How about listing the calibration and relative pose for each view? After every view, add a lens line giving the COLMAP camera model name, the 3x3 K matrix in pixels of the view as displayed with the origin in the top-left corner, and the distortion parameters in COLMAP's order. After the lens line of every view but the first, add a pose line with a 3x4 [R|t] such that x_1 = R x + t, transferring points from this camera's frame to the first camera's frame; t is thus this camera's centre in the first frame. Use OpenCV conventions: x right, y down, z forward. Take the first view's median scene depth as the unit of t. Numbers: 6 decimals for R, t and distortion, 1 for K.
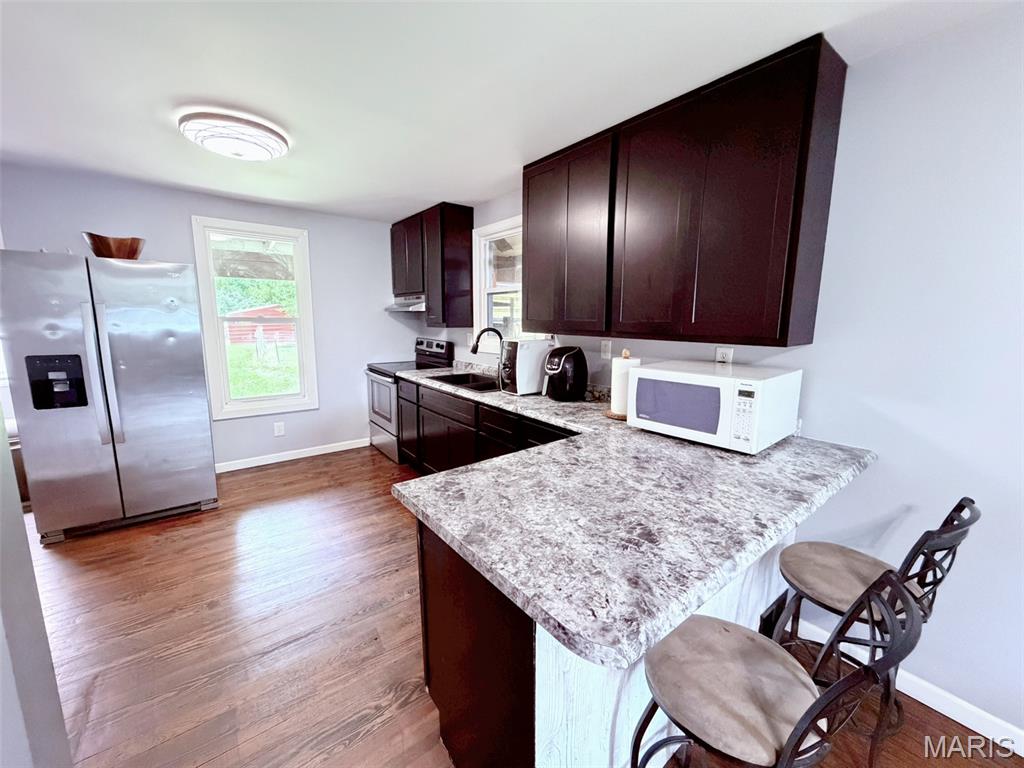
lens RADIAL K [[407.9, 0, 508.4], [0, 407.9, 384.5], [0, 0, 1]] dist [-0.001146, 0.000315]
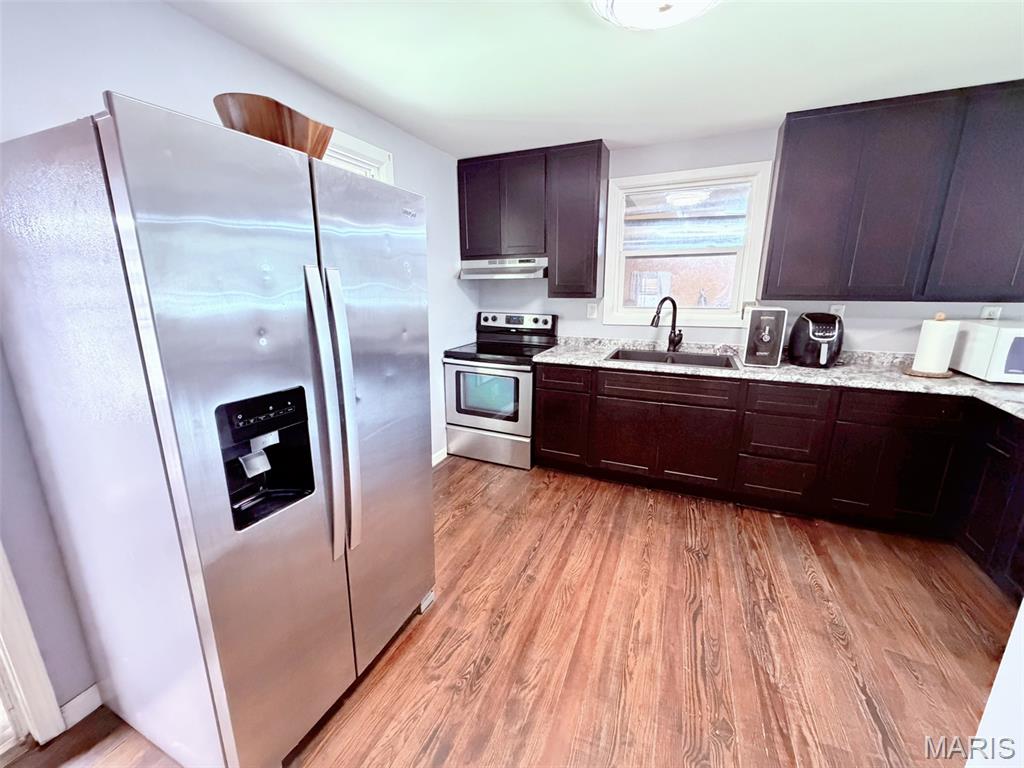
lens RADIAL K [[407.9, 0, 506.9], [0, 407.9, 383.8], [0, 0, 1]] dist [-0.001146, 0.000315]
pose [[0.878524, -0.131360, 0.459282, -0.849746], [0.093561, 0.990143, 0.104226, -0.081880], [-0.468446, -0.048594, 0.882155, 0.399752]]
